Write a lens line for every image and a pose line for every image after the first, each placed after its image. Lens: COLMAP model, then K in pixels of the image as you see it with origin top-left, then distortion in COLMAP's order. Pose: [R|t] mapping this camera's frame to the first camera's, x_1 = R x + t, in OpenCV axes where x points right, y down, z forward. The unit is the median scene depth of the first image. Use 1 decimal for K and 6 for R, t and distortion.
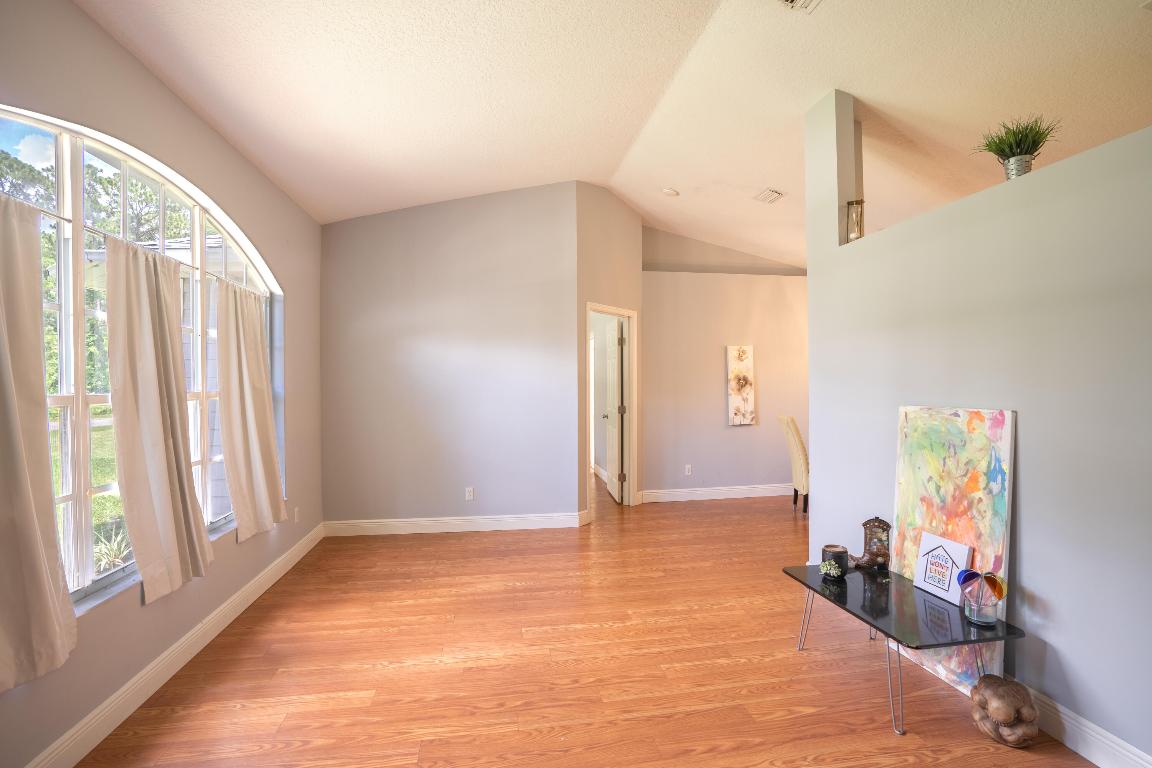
lens RADIAL K [[541.2, 0, 576.0], [0, 541.2, 384.0], [0, 0, 1]] dist [-0.071177, 0.029468]
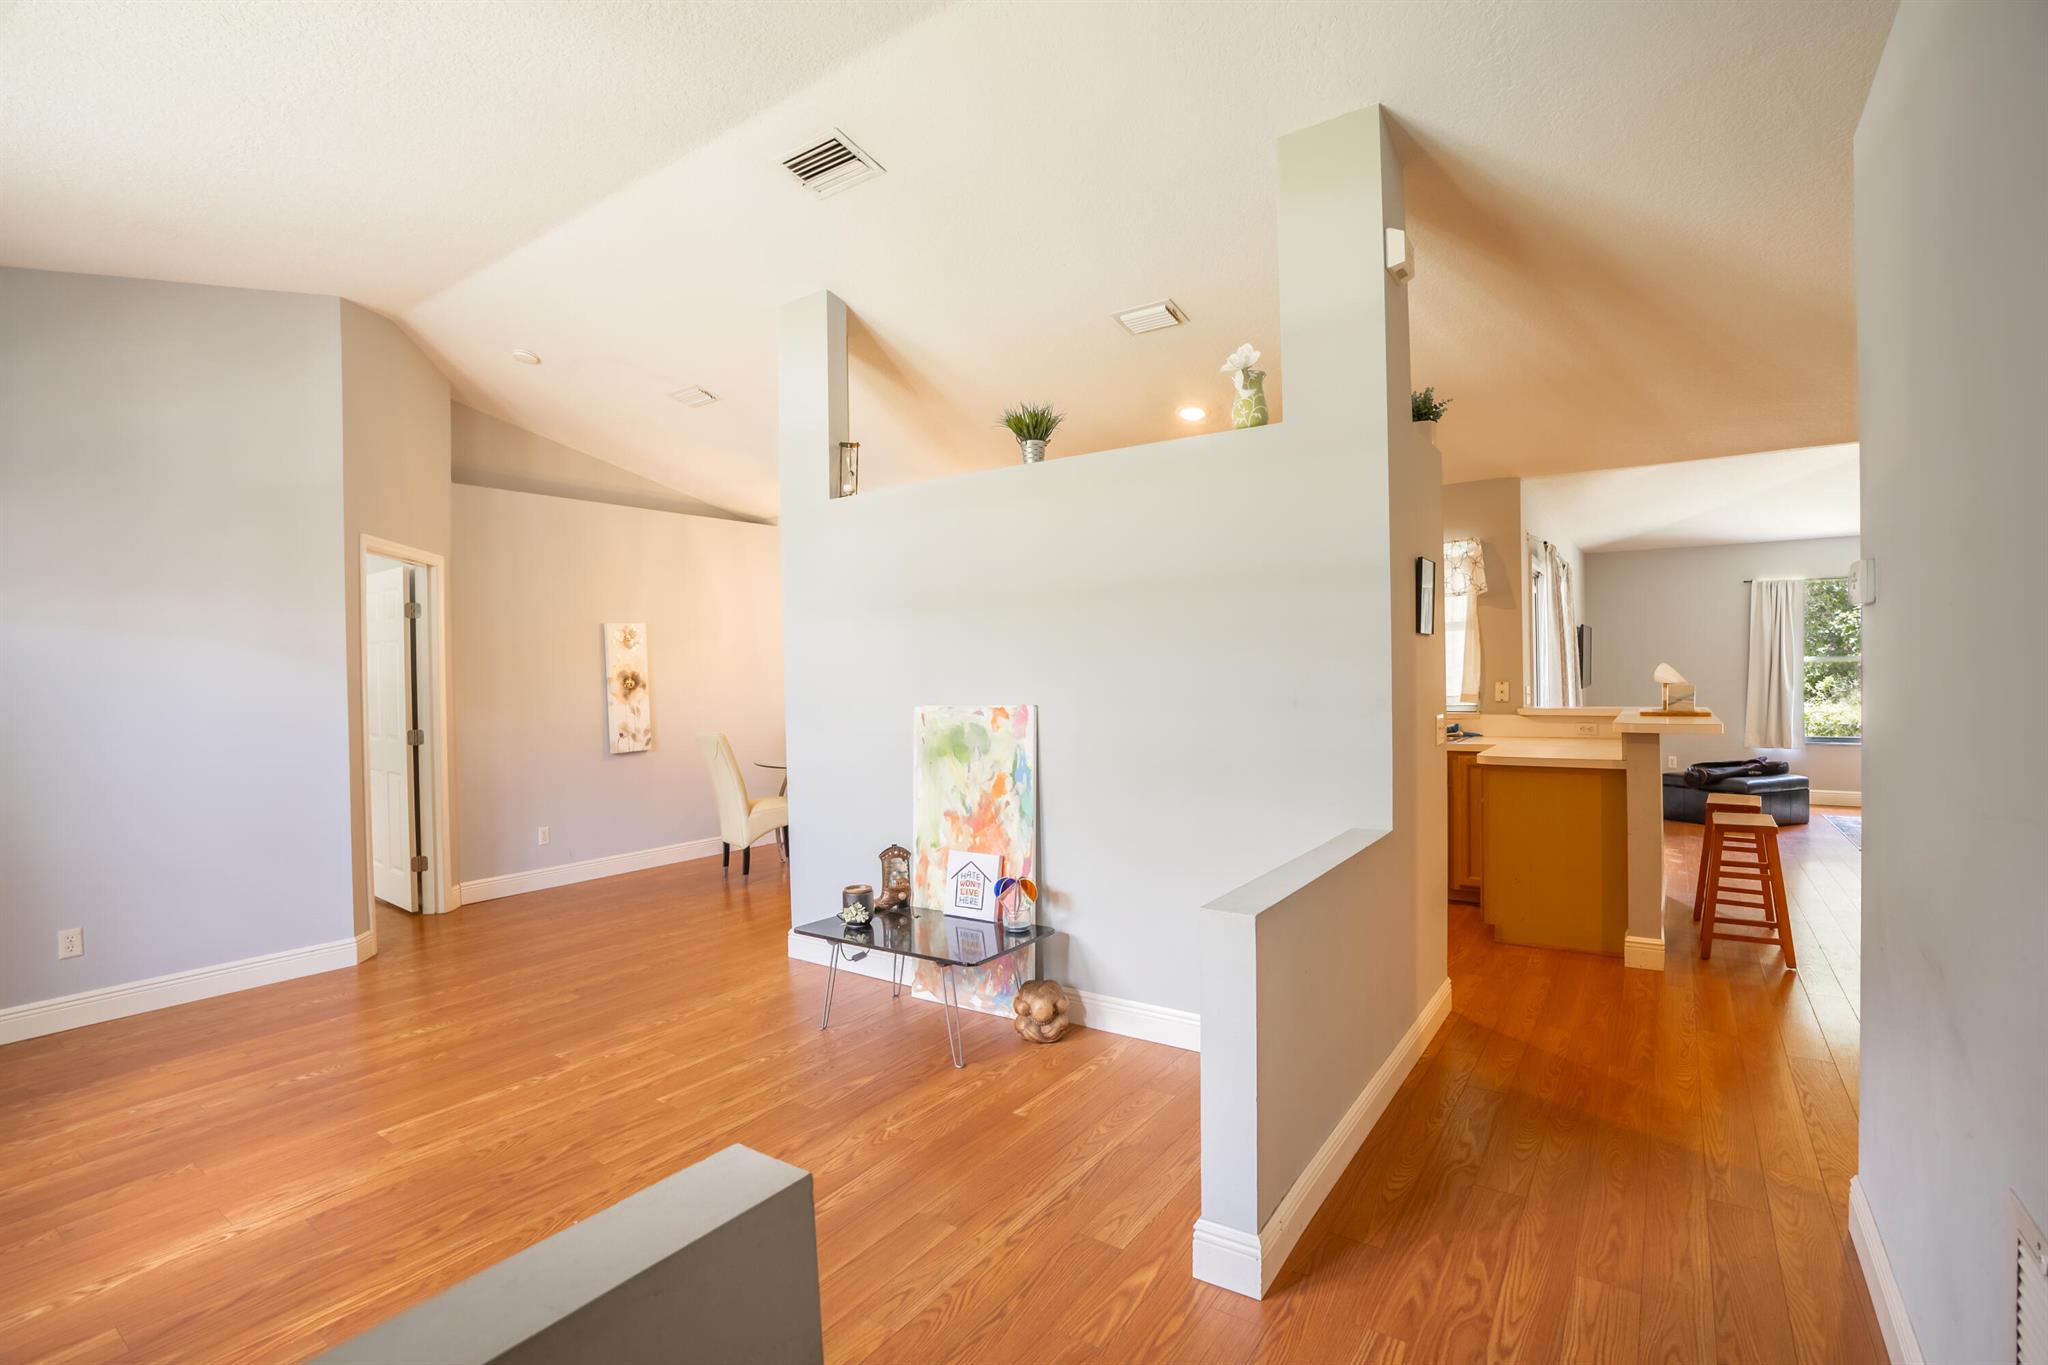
lens RADIAL K [[962.1, 0, 1024.0], [0, 962.1, 682.5], [0, 0, 1]] dist [-0.071177, 0.029468]
pose [[0.694236, -0.014887, 0.719593, -0.368182], [0.018406, 0.999826, 0.002926, 0.003282], [-0.719512, 0.011214, 0.694390, -0.175899]]
